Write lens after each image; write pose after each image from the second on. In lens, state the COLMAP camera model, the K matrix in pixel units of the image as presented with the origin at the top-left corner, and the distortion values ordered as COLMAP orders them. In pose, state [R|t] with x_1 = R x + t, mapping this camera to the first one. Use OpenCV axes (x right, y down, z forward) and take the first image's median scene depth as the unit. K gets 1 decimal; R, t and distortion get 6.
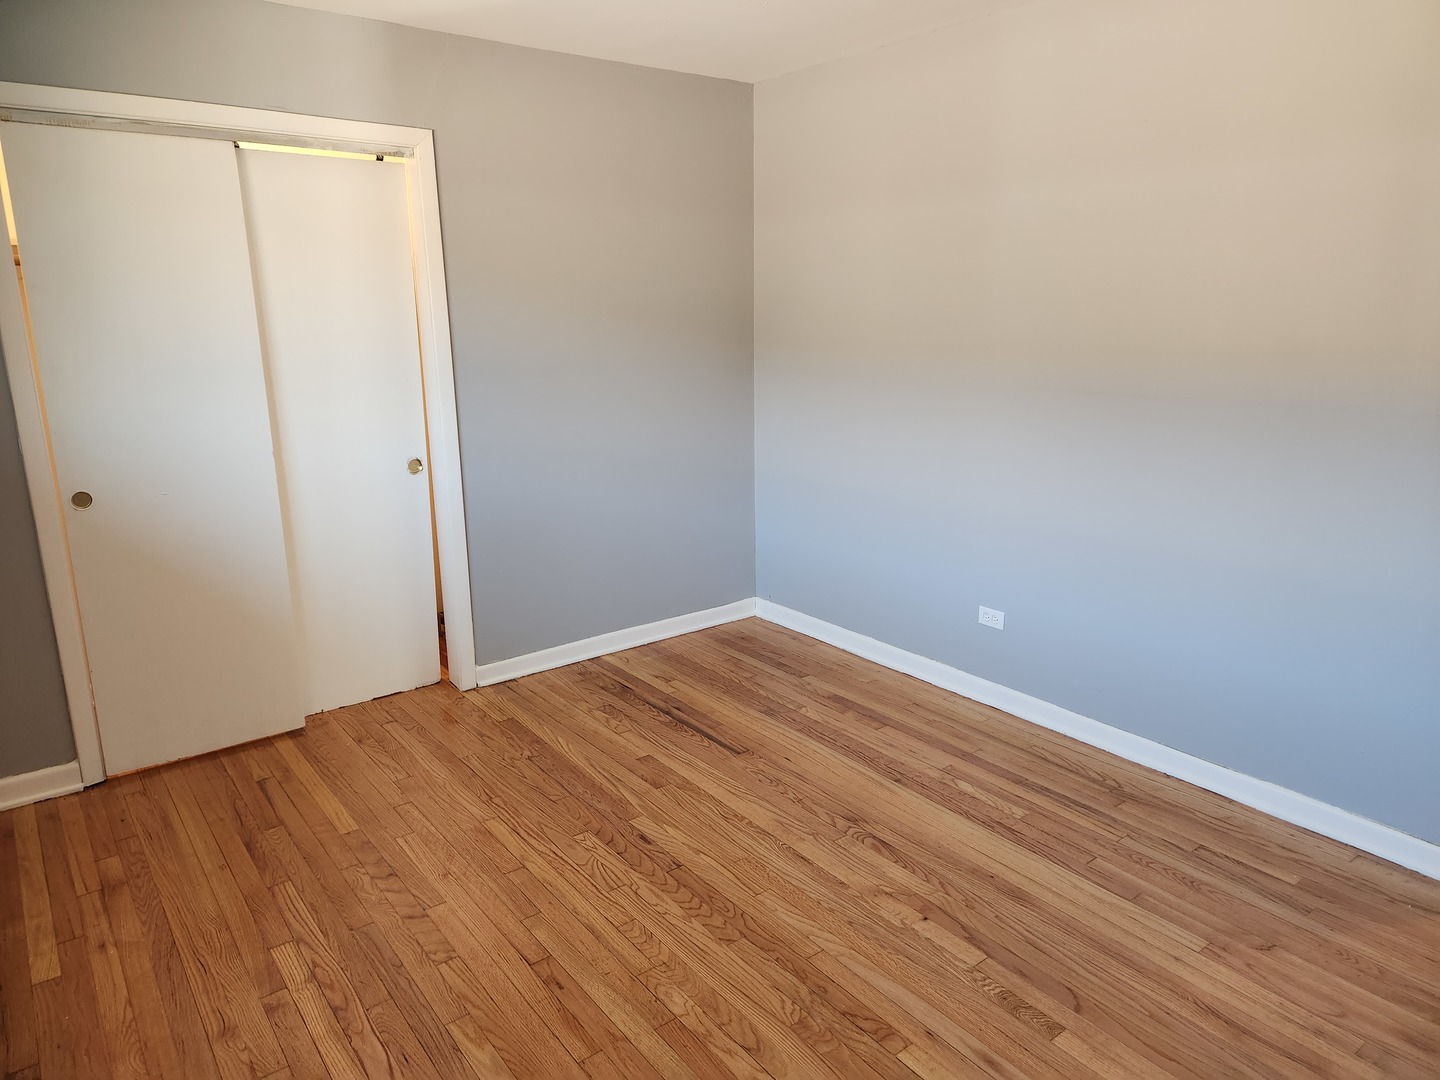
lens RADIAL K [[959.8, 0, 738.9], [0, 959.8, 536.3], [0, 0, 1]] dist [0.092746, -0.081241]
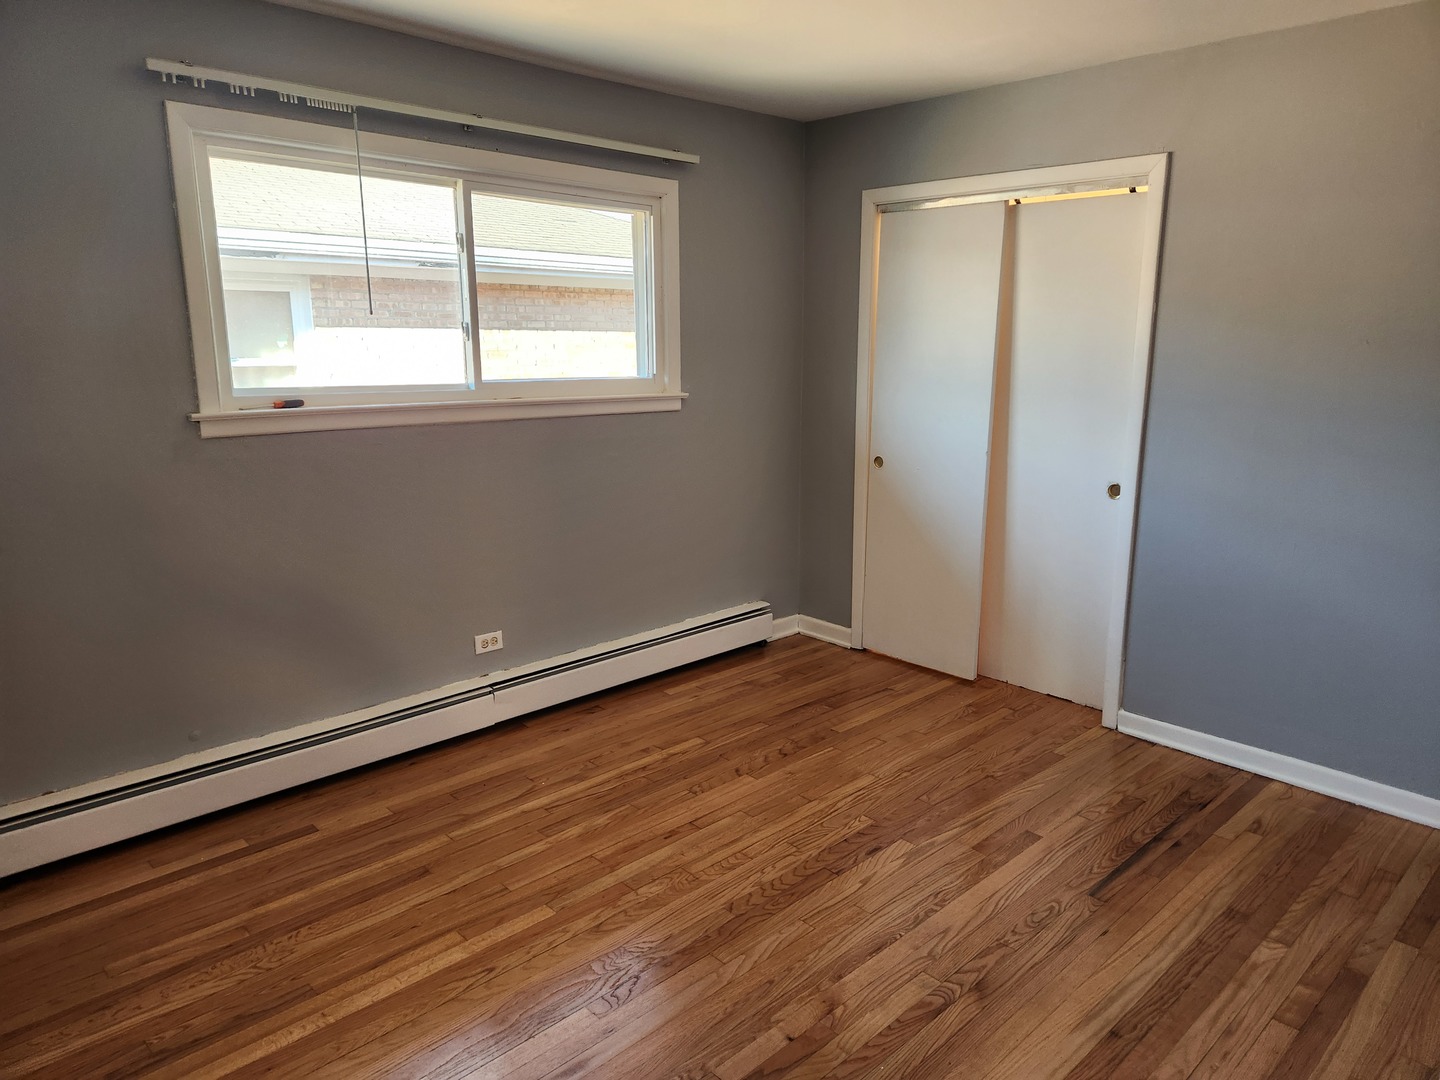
lens RADIAL K [[959.8, 0, 738.9], [0, 959.8, 536.3], [0, 0, 1]] dist [0.092746, -0.081241]
pose [[0.113274, 0.218999, -0.969128, 0.733712], [-0.240305, 0.952485, 0.187151, -0.148311], [0.964066, 0.211687, 0.160518, 0.564020]]
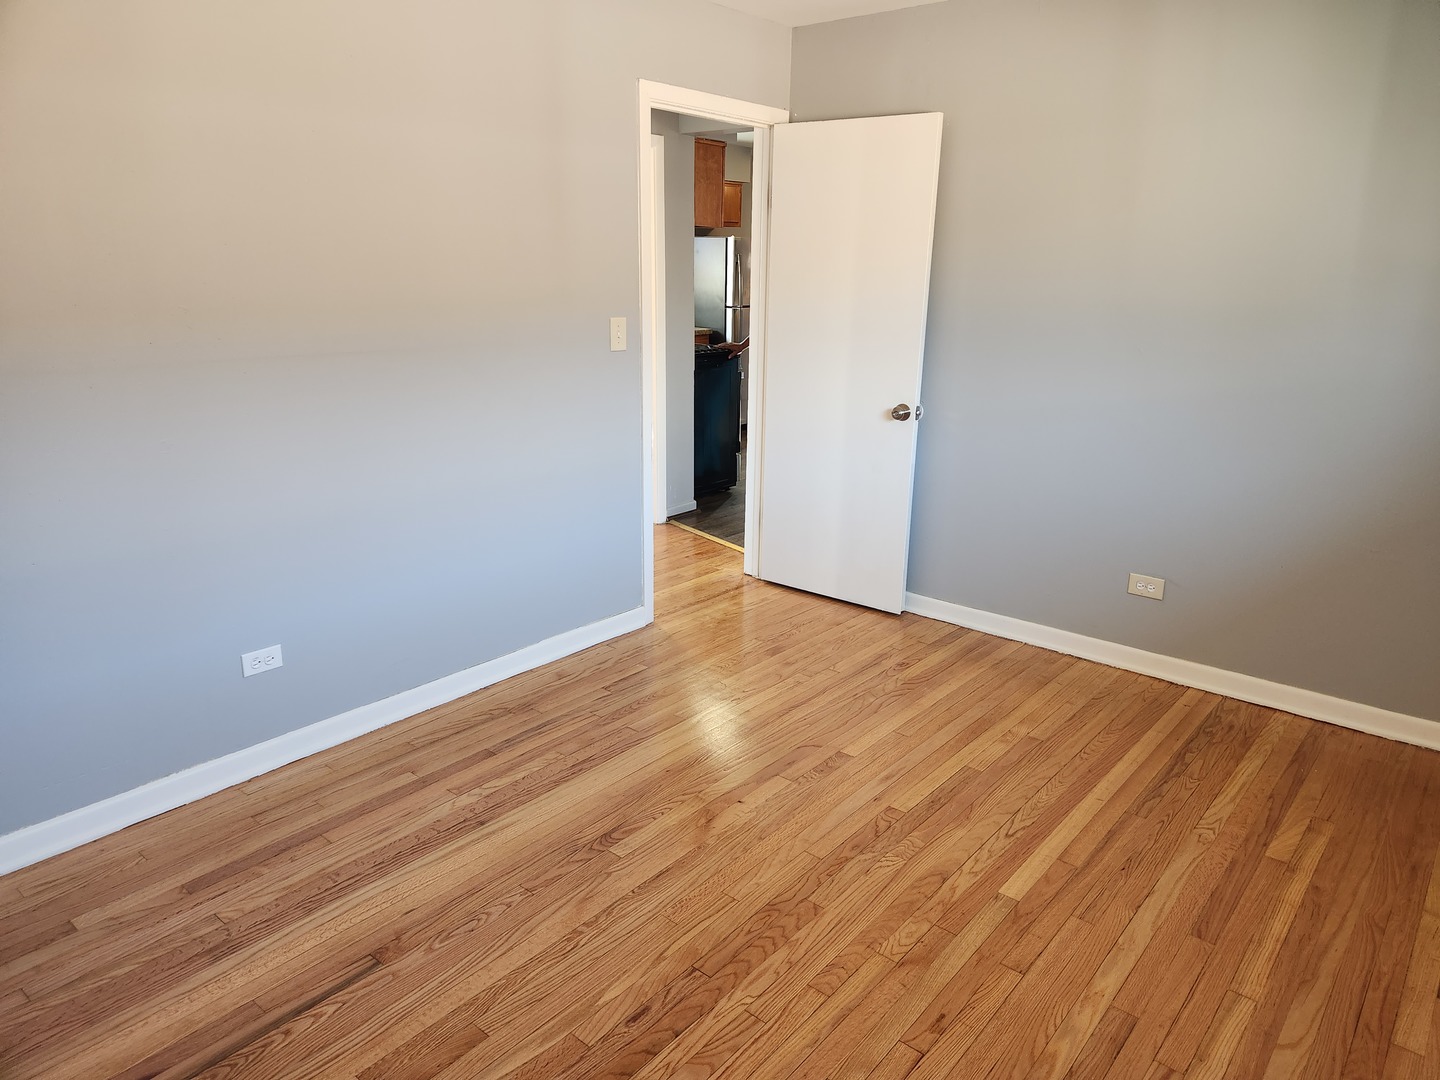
lens RADIAL K [[959.8, 0, 738.9], [0, 959.8, 536.3], [0, 0, 1]] dist [0.092746, -0.081241]
pose [[-0.213789, -0.262725, 0.940888, -0.627092], [0.218774, 0.925815, 0.308227, -0.195943], [-0.952067, 0.271738, -0.140452, 0.843269]]
